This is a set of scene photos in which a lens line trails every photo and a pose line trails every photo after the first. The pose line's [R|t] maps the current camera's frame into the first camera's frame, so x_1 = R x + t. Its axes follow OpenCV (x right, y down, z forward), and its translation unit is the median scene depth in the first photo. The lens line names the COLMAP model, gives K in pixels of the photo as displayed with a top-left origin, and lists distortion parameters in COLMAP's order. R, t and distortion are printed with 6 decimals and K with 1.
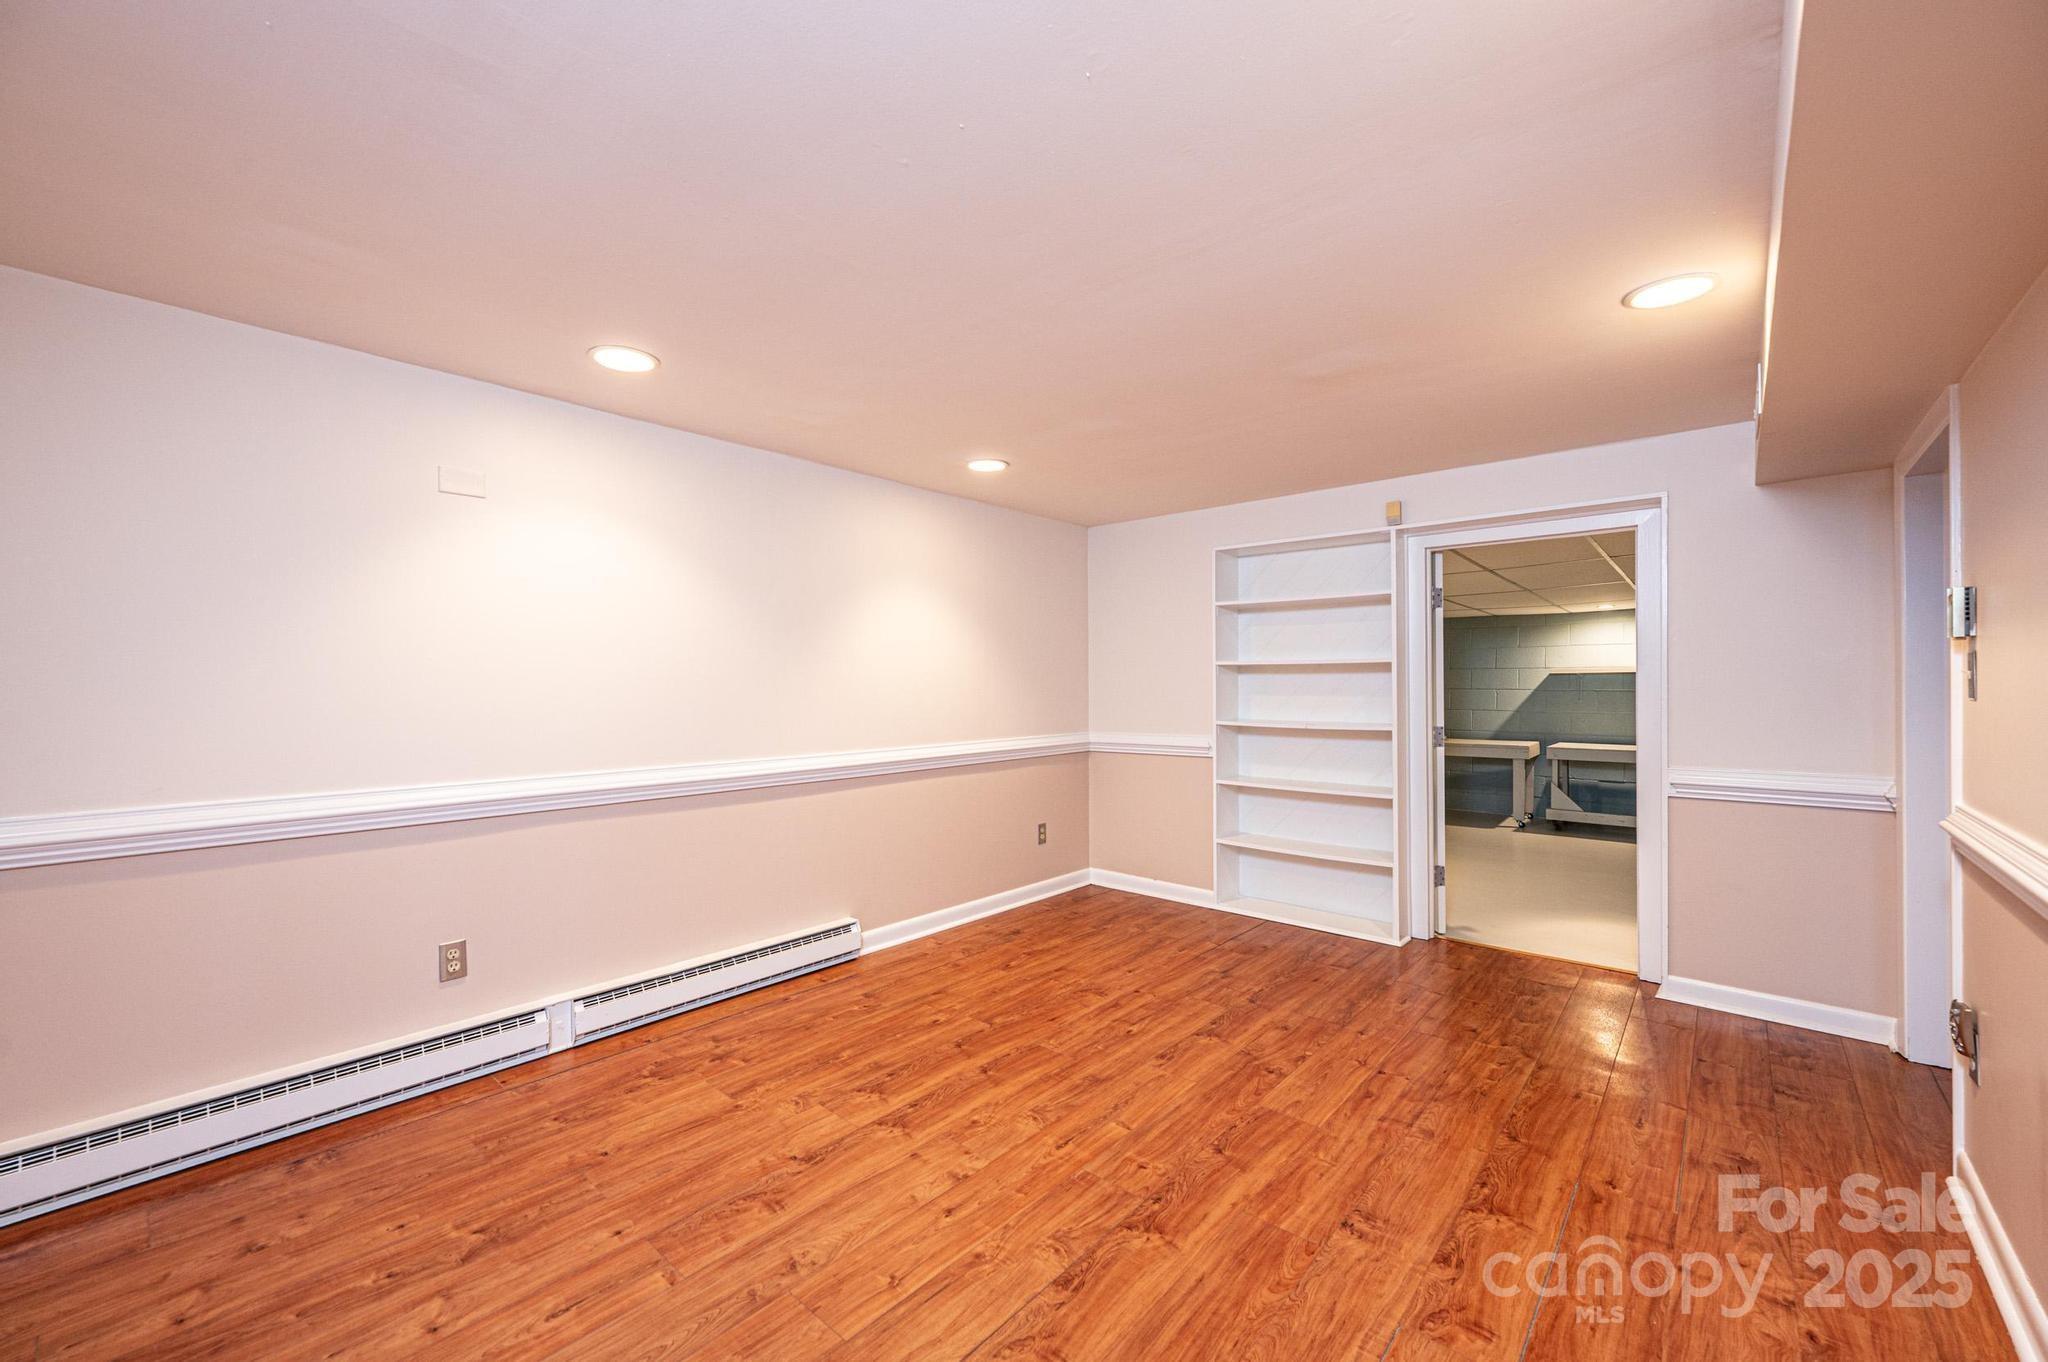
lens RADIAL K [[814.0, 0, 1023.2], [0, 814.0, 683.5], [0, 0, 1]] dist [-0.002926, -0.000104]
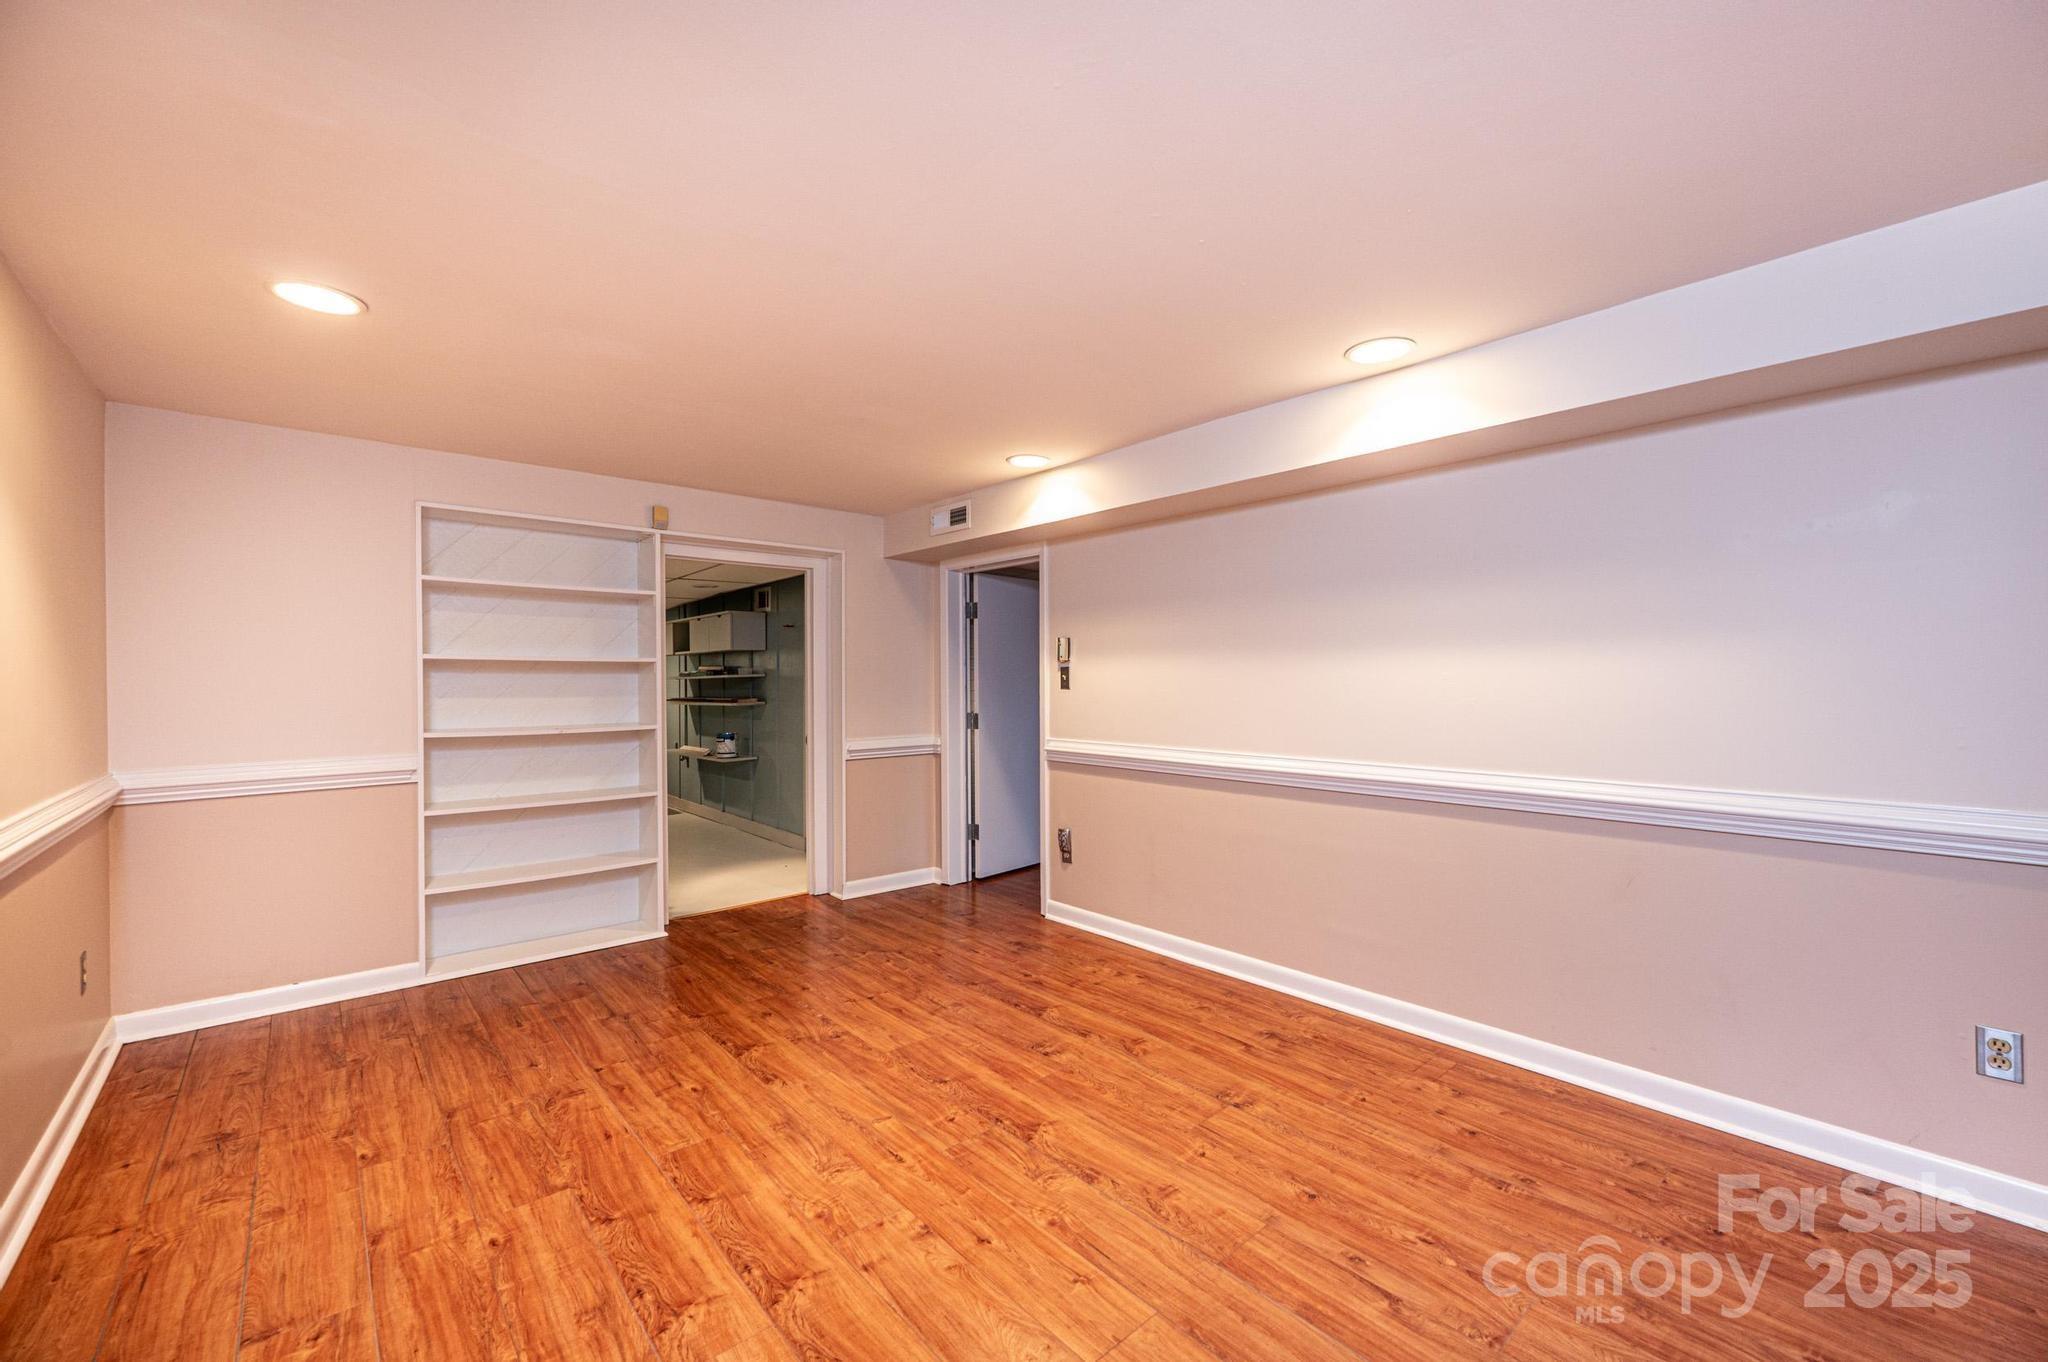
lens RADIAL K [[814.0, 0, 1023.2], [0, 814.0, 683.5], [0, 0, 1]] dist [-0.002926, -0.000104]
pose [[0.128327, -0.003036, 0.991727, -0.648749], [0.003610, 0.999990, 0.002594, -0.000572], [-0.991725, 0.003248, 0.128336, 0.526818]]
